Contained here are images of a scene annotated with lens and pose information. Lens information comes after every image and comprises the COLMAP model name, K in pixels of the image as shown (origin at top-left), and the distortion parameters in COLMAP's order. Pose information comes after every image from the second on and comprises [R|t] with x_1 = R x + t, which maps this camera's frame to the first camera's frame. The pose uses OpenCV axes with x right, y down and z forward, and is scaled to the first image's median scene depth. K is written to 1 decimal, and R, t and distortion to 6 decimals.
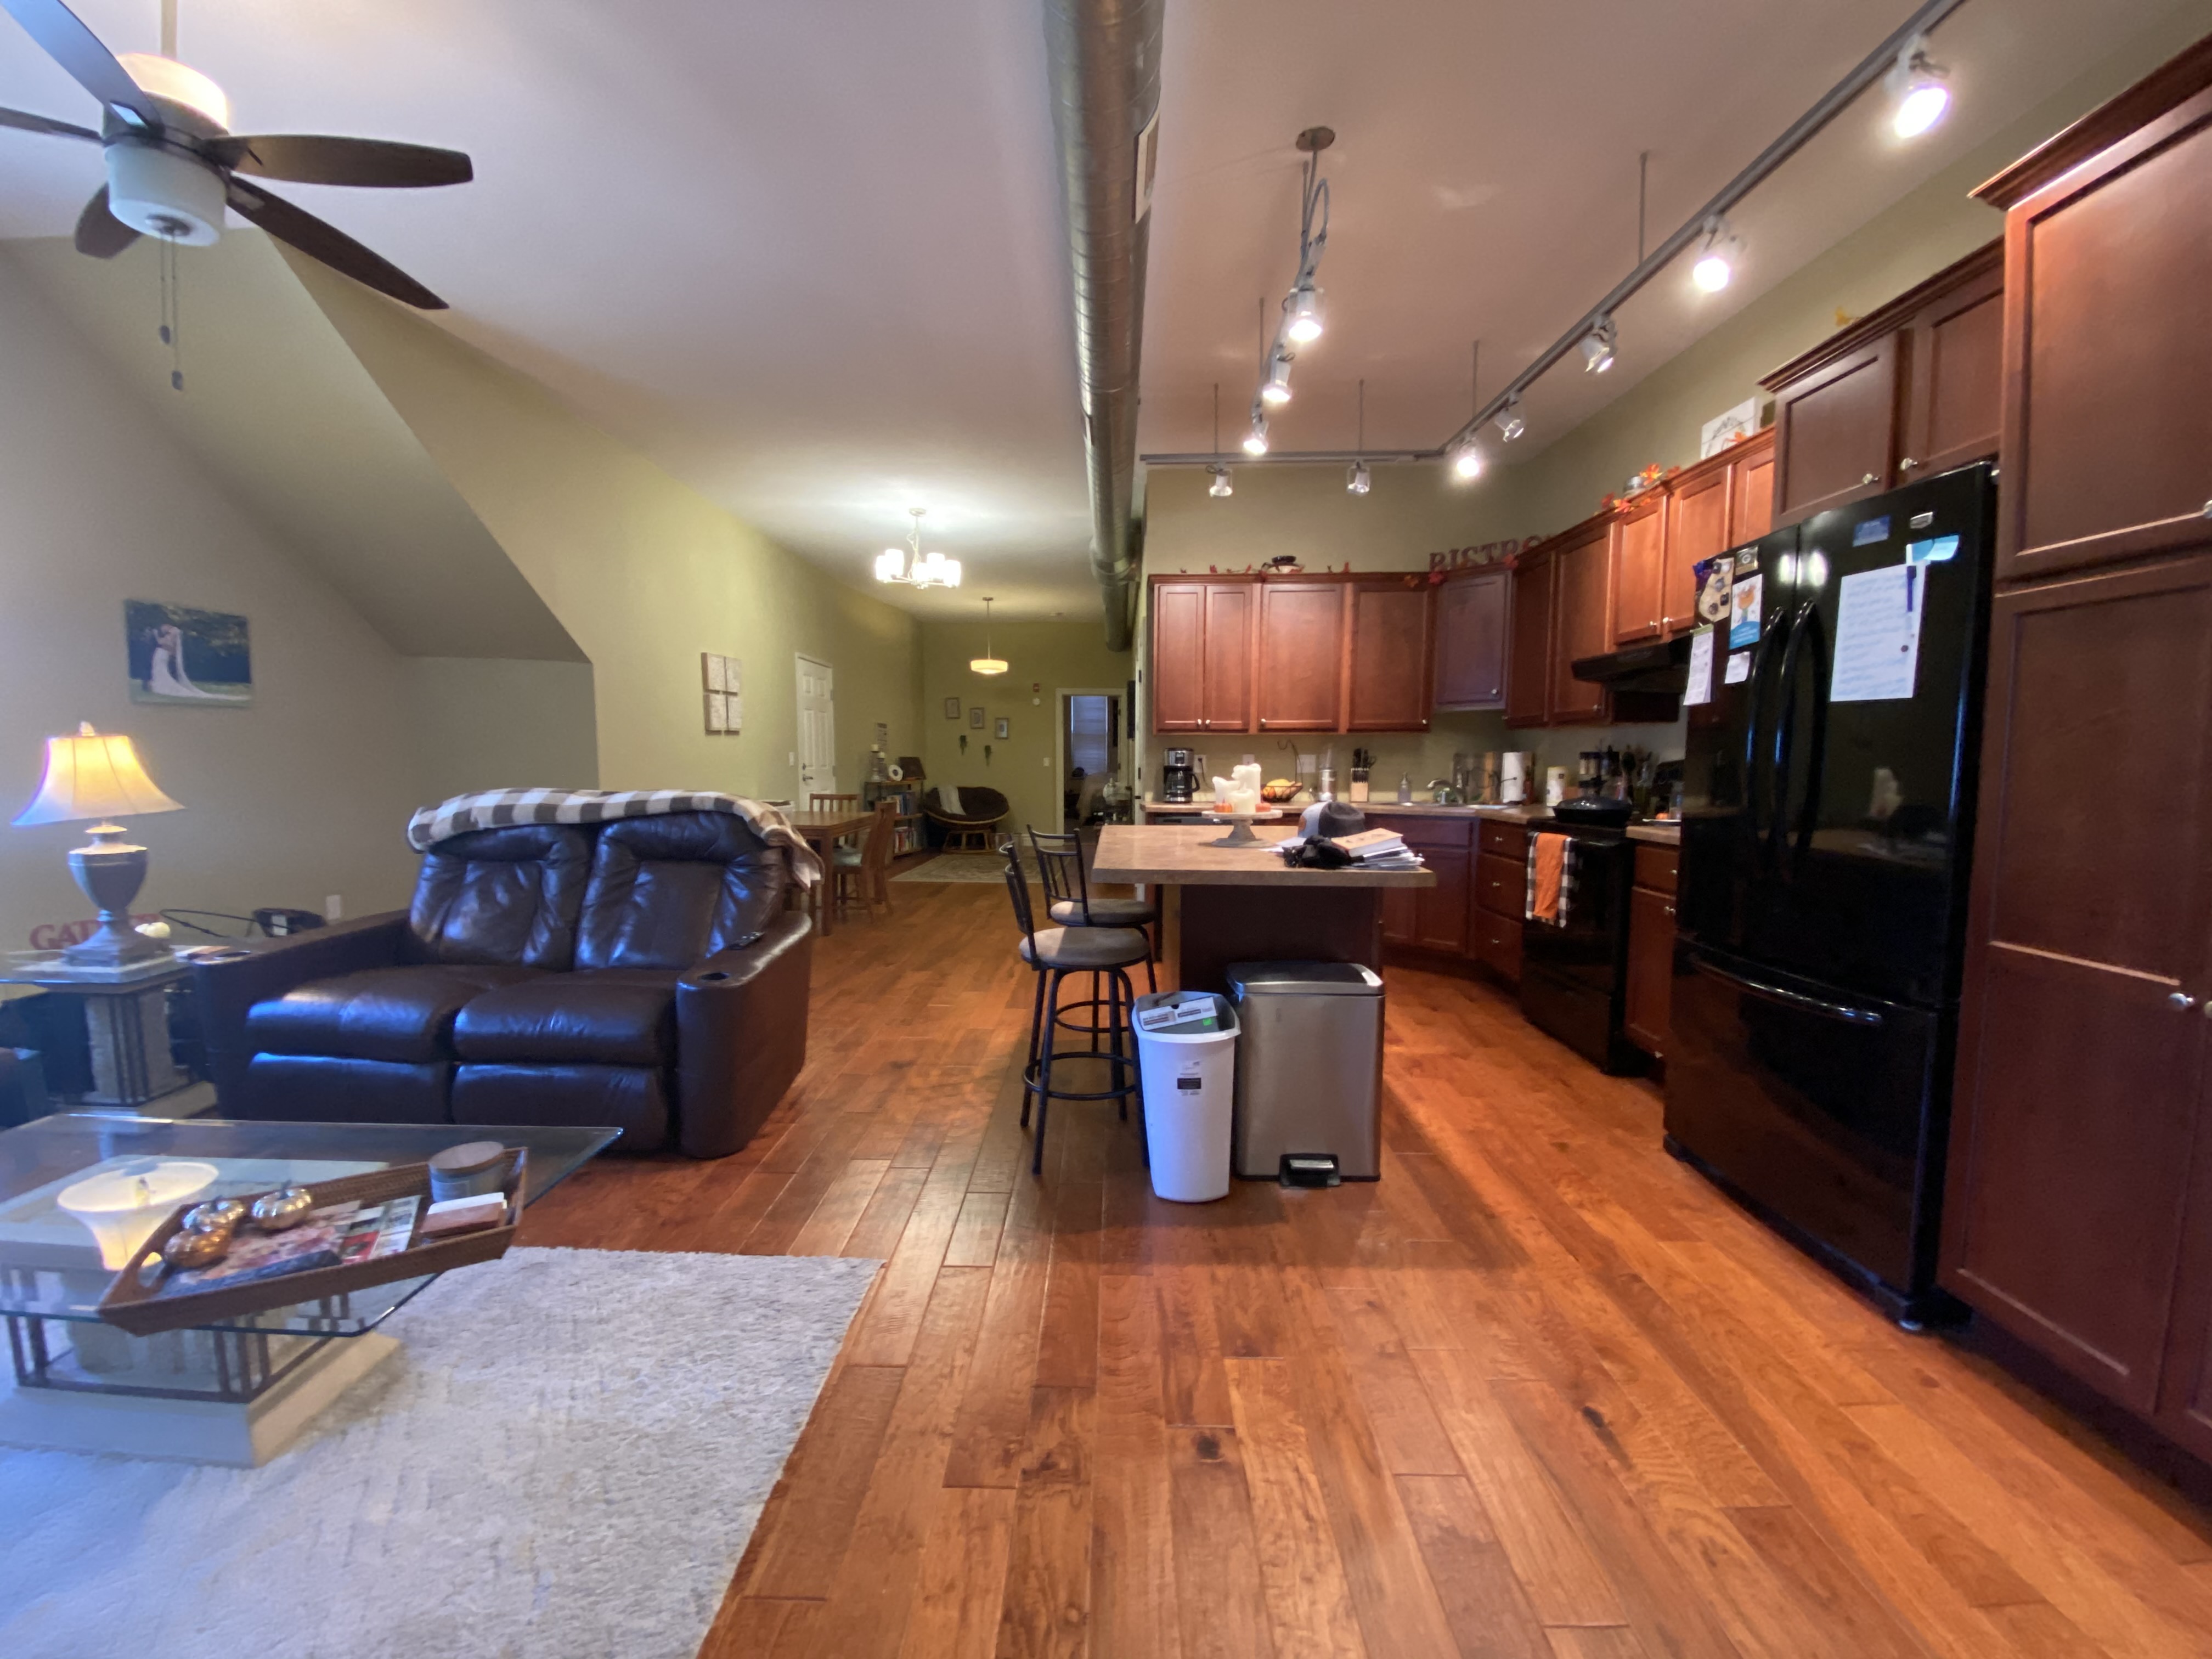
lens RADIAL K [[901.1, 0, 1053.4], [0, 901.1, 834.0], [0, 0, 1]] dist [0.010558, -0.016236]
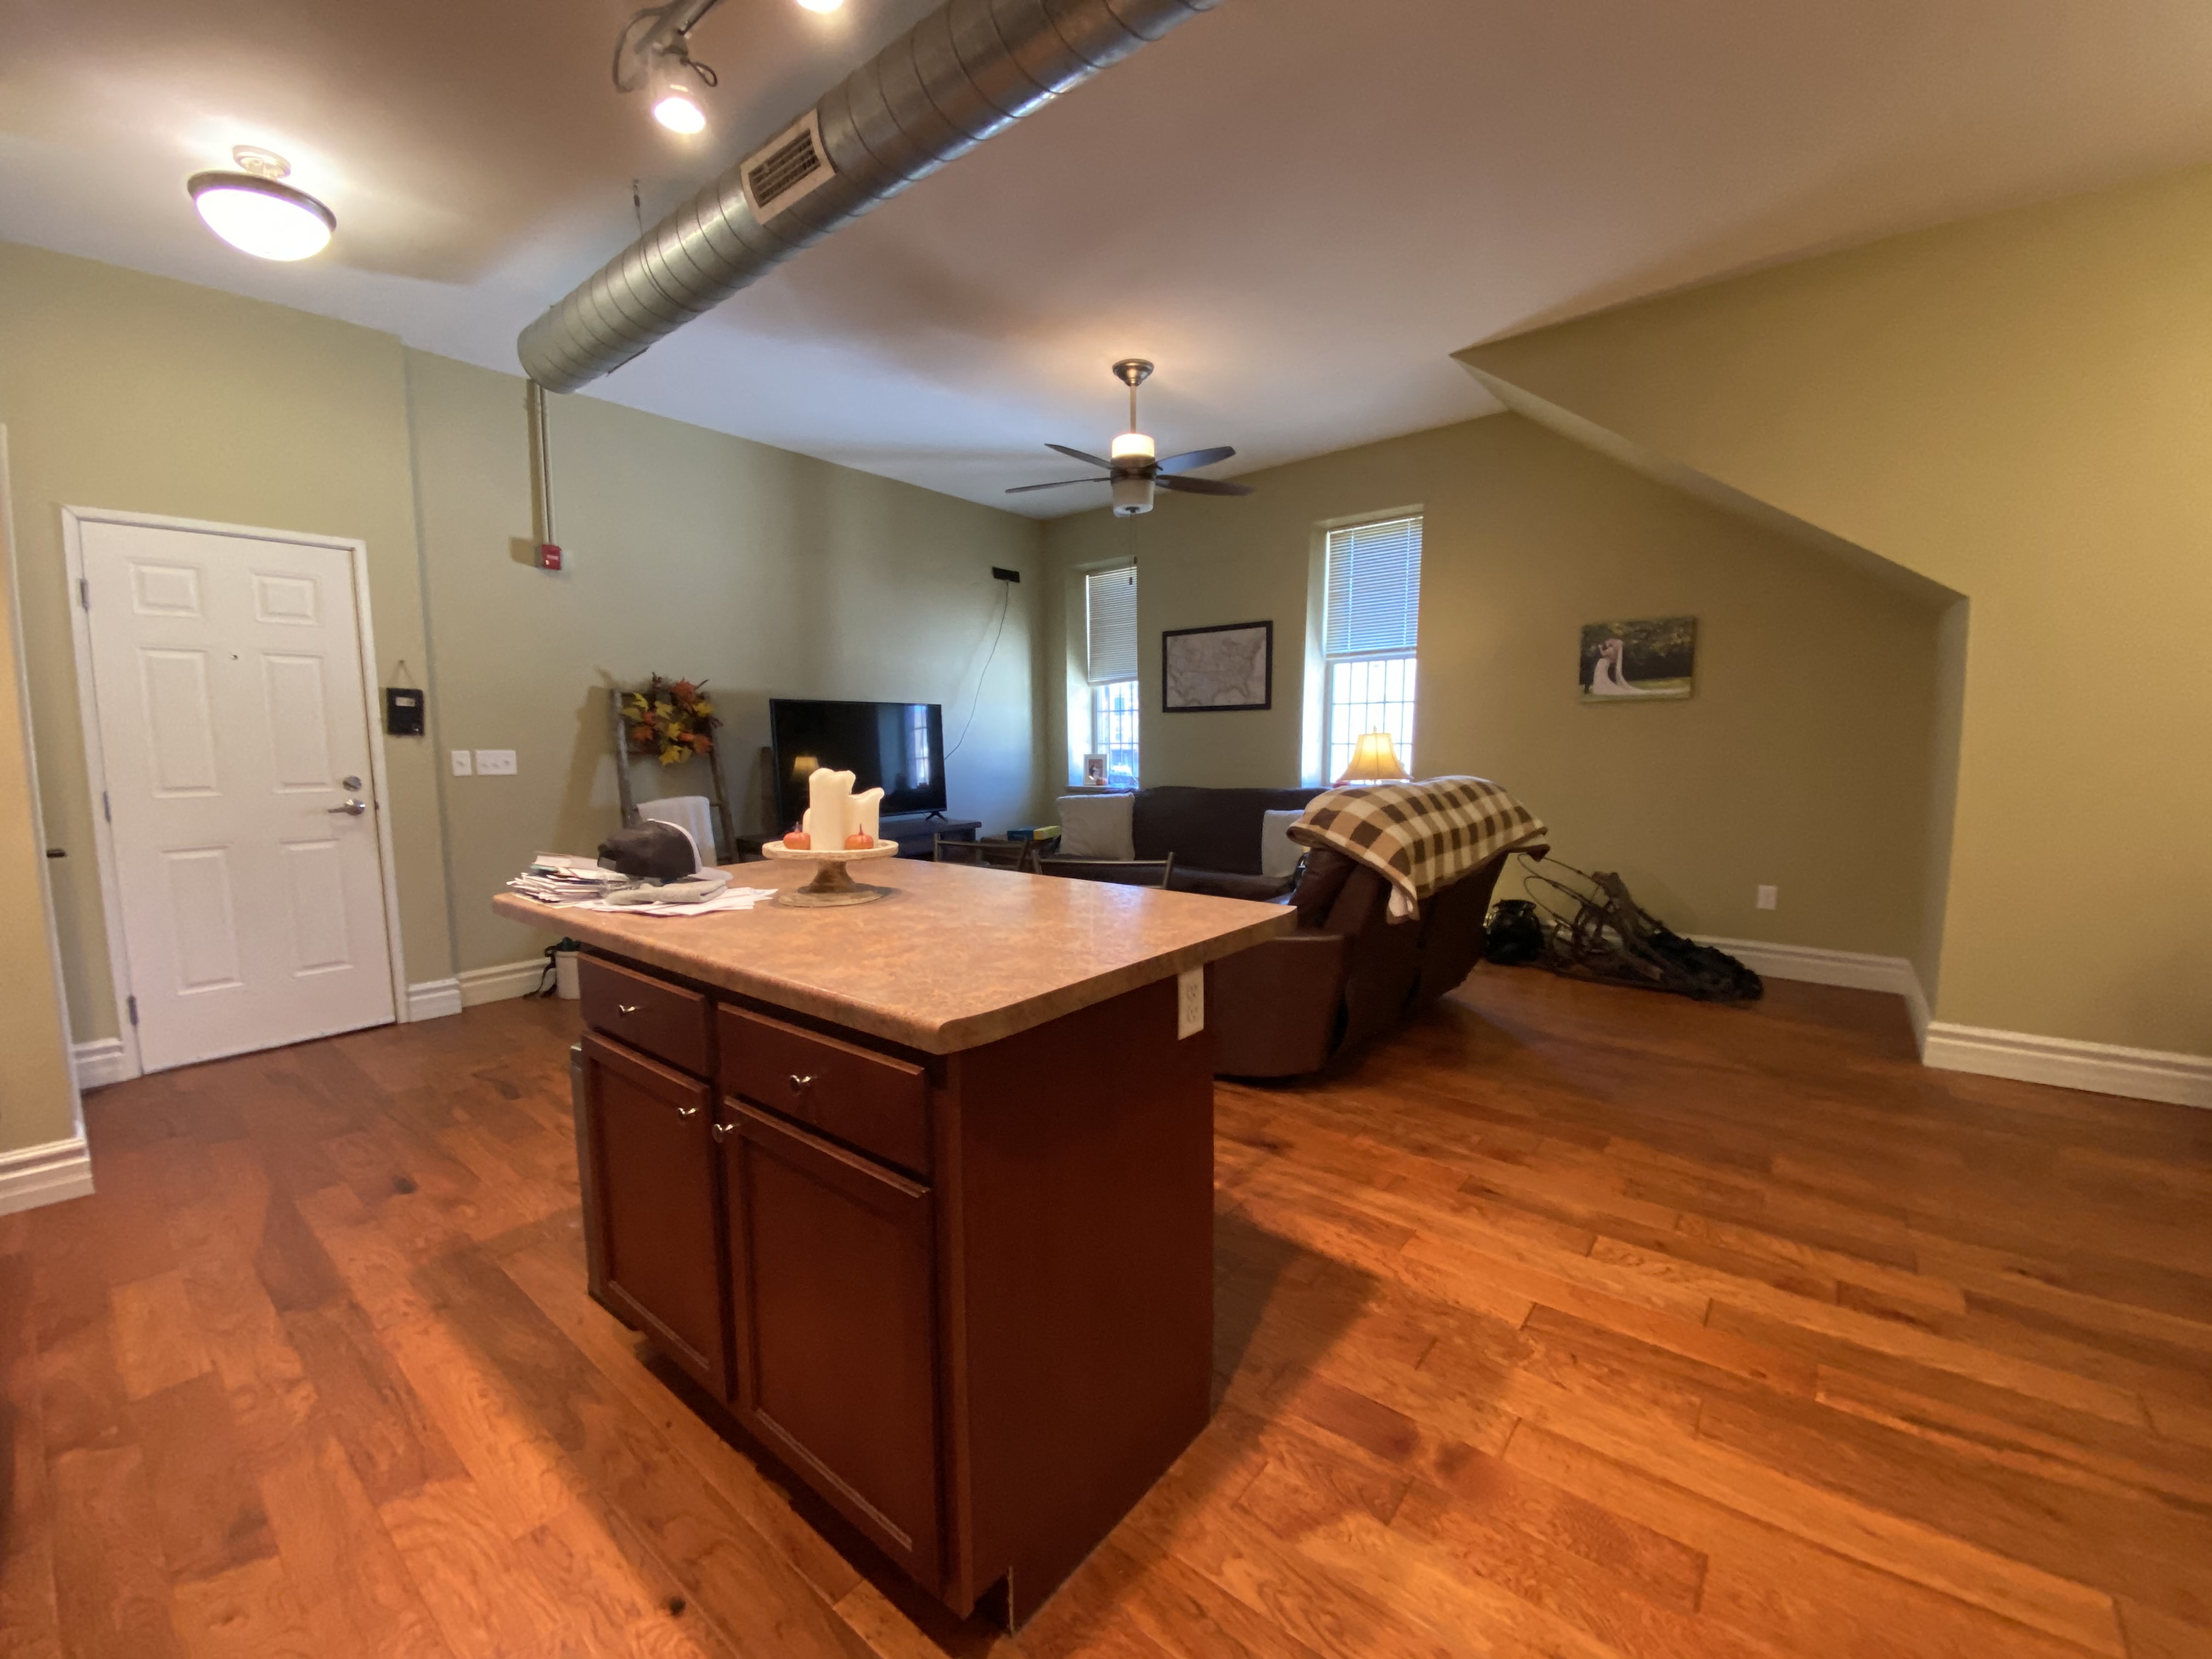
lens RADIAL K [[901.1, 0, 1113.1], [0, 901.1, 838.0], [0, 0, 1]] dist [0.010558, -0.016236]
pose [[-0.592880, 0.084506, -0.800844, 0.524276], [-0.060646, 0.986969, 0.149044, -0.115830], [0.803004, 0.136933, -0.580029, 1.354945]]
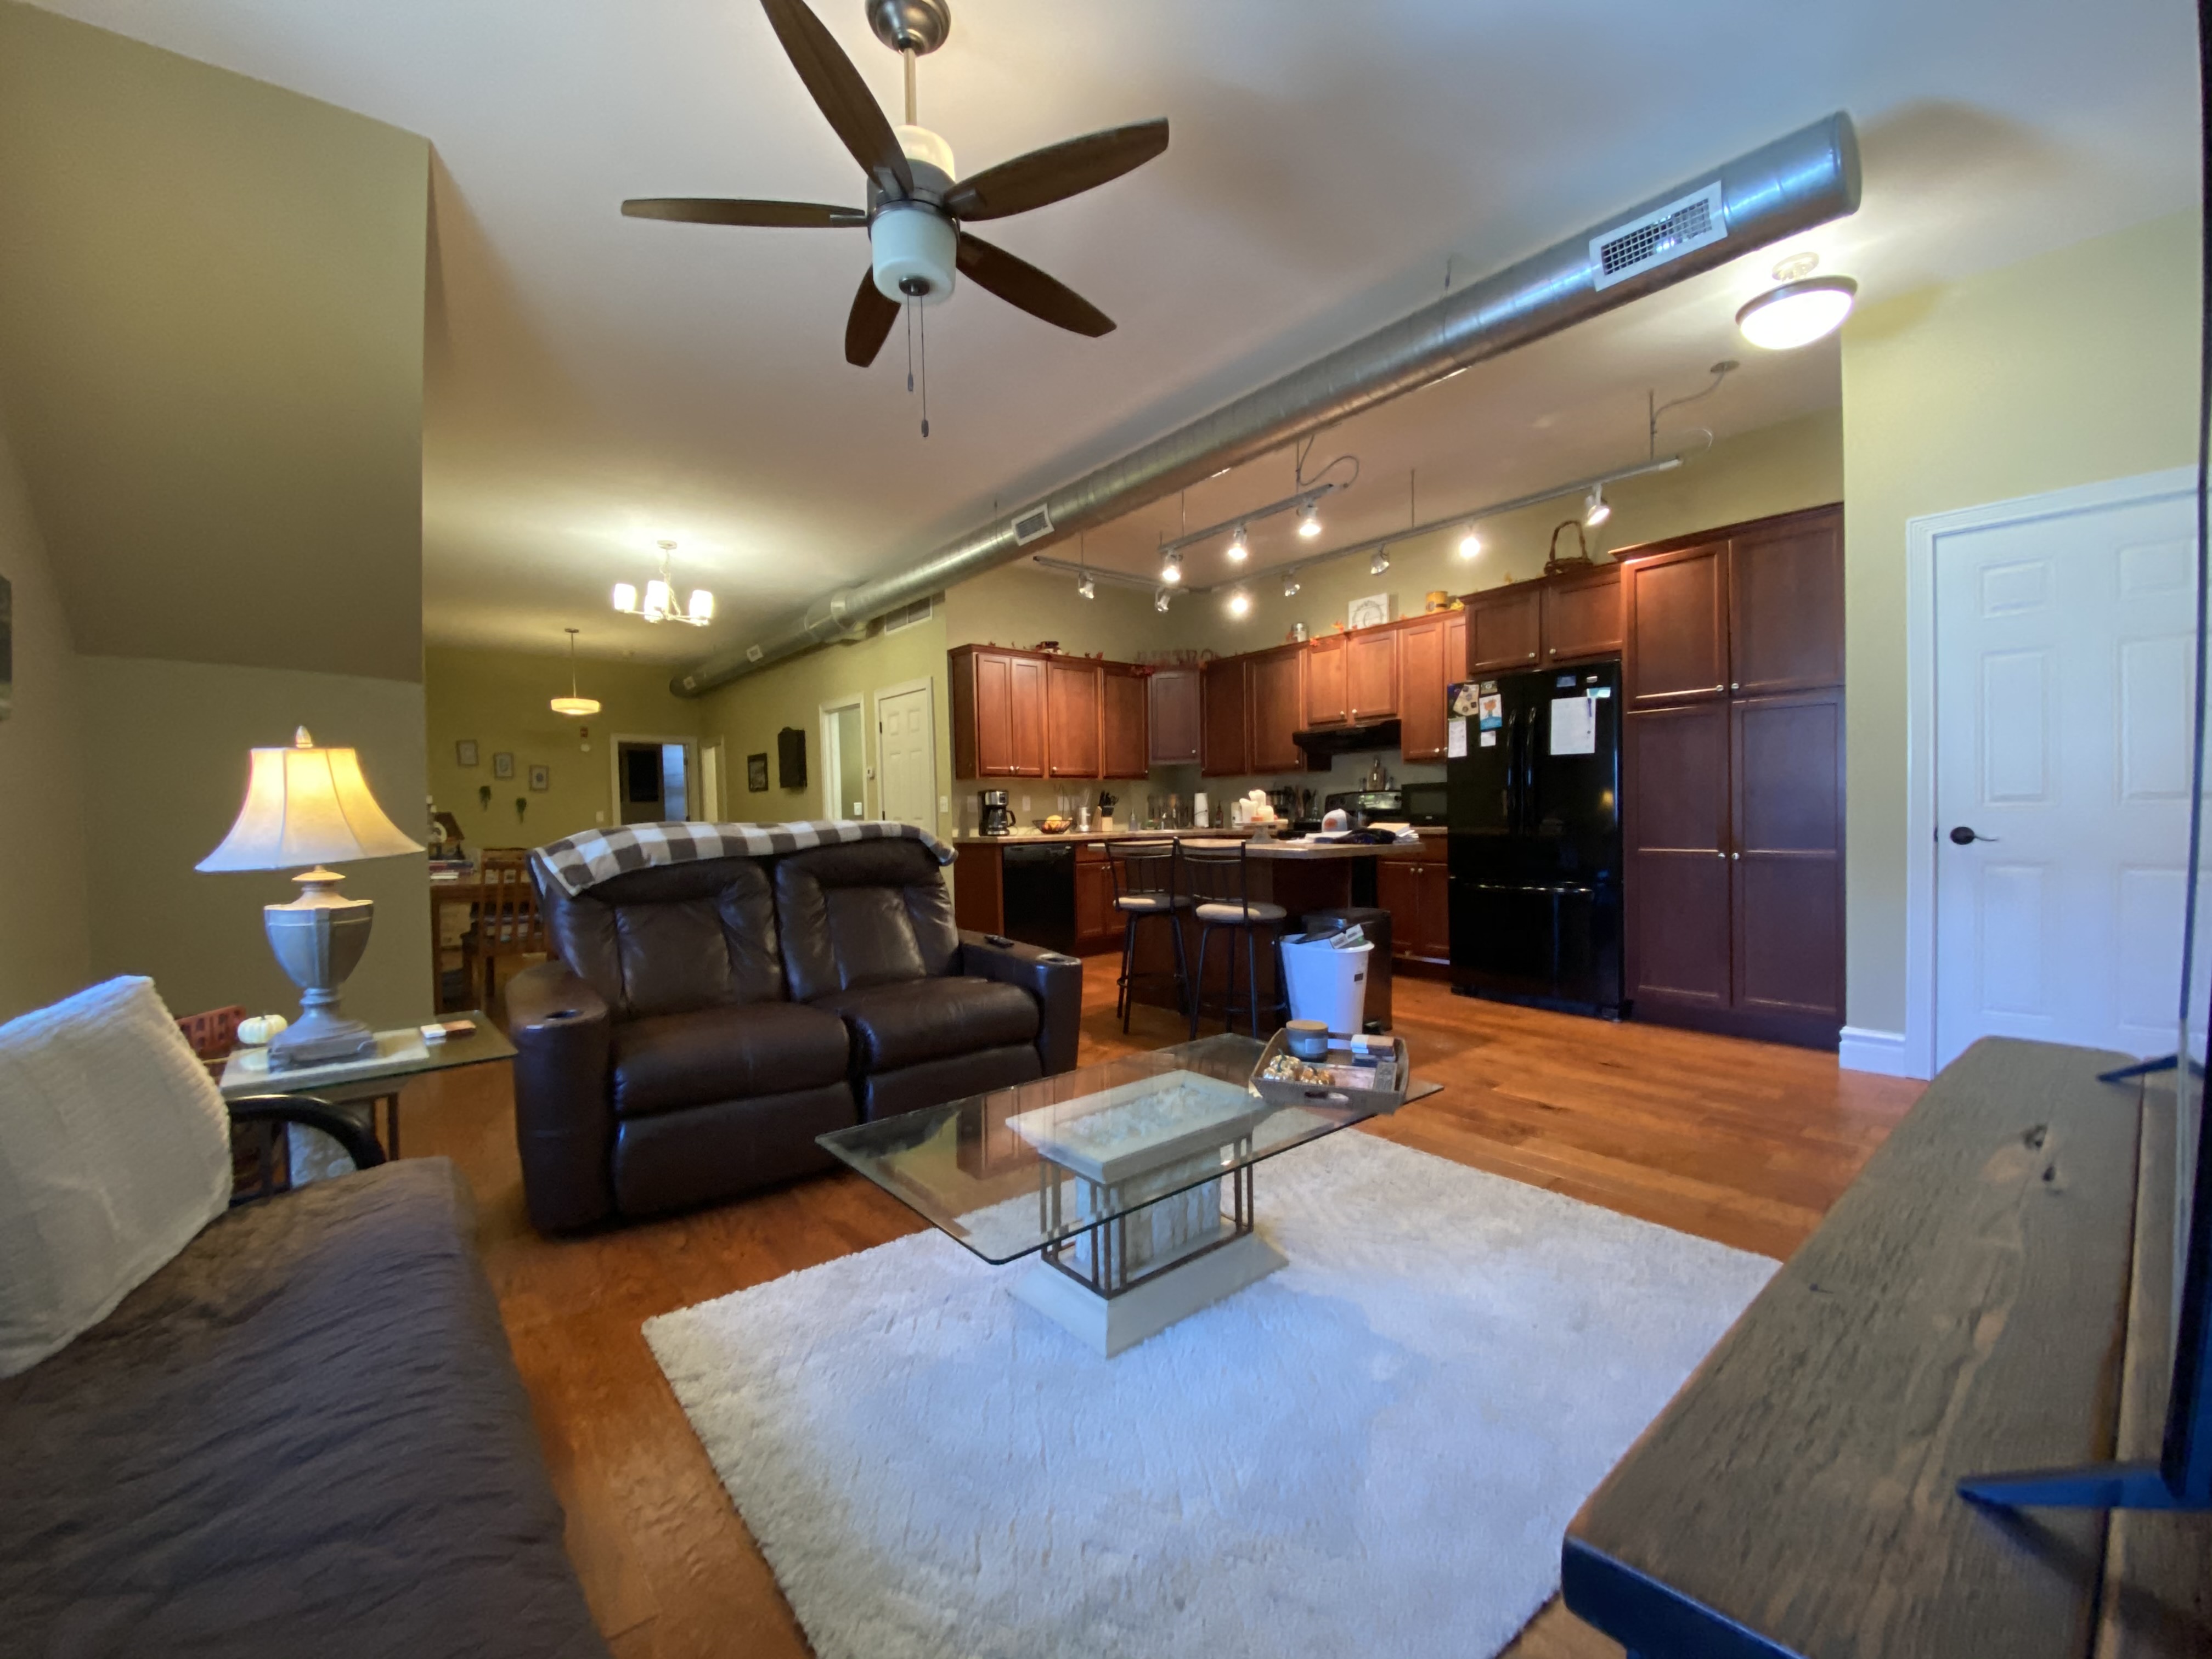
lens RADIAL K [[901.1, 0, 1084.9], [0, 901.1, 838.2], [0, 0, 1]] dist [0.010558, -0.016236]
pose [[0.761504, -0.034465, 0.647243, -0.905334], [0.074620, 0.996607, -0.034724, 0.030365], [-0.643851, 0.074739, 0.761492, 0.033095]]
